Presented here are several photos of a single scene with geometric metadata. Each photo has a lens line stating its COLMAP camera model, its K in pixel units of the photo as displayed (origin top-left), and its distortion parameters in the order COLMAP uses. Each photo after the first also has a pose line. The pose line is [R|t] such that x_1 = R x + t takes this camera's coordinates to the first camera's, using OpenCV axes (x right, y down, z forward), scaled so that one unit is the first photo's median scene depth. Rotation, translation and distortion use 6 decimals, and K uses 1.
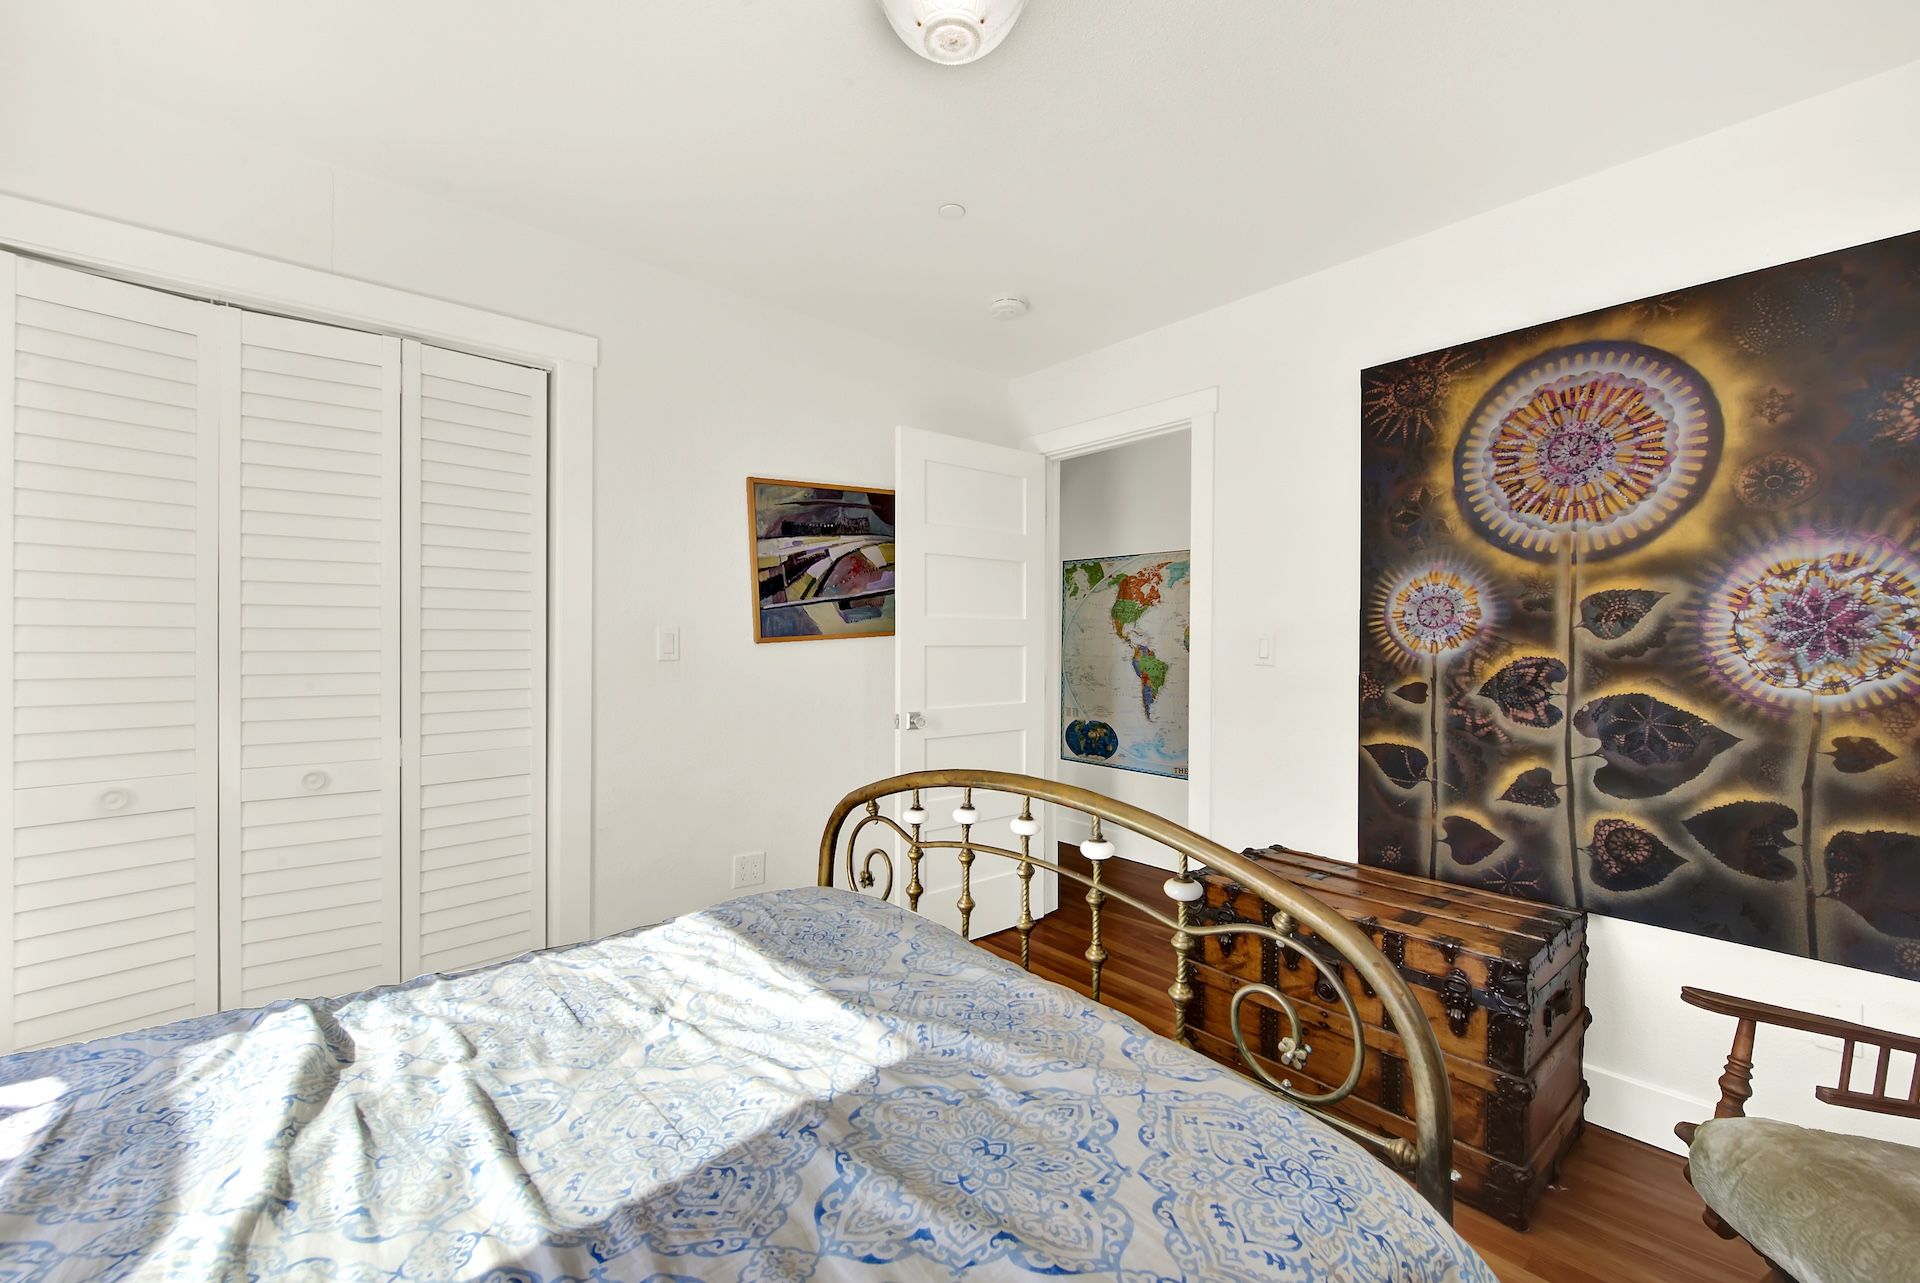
lens RADIAL K [[778.9, 0, 971.4], [0, 778.9, 646.2], [0, 0, 1]] dist [0.003058, -0.000703]
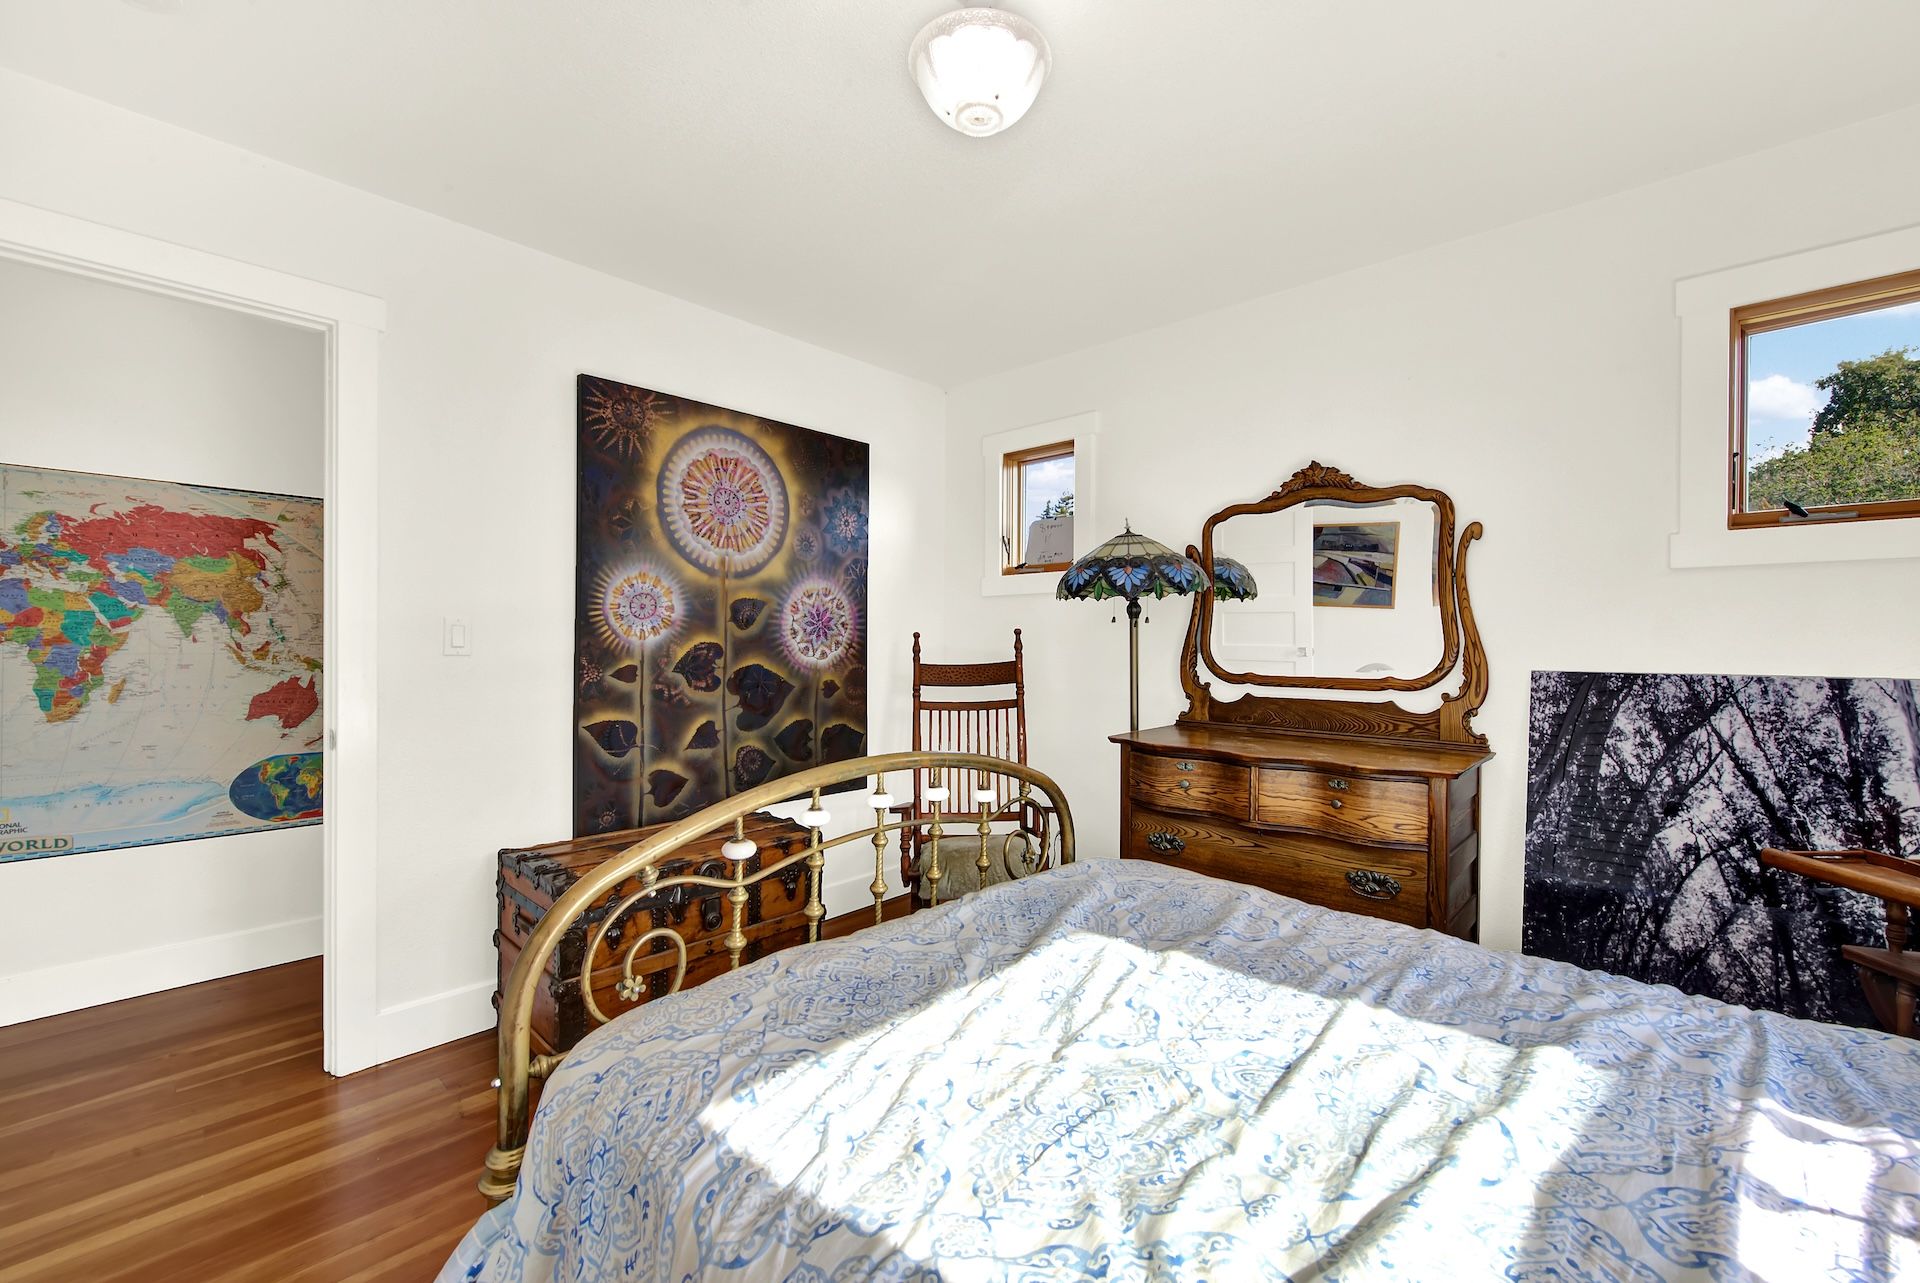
lens RADIAL K [[778.9, 0, 965.8], [0, 778.9, 648.9], [0, 0, 1]] dist [0.003058, -0.000703]
pose [[-0.101969, -0.021497, 0.994555, -0.699047], [-0.005719, 0.999763, 0.021023, -0.005887], [-0.994771, -0.003544, -0.102068, 0.666277]]
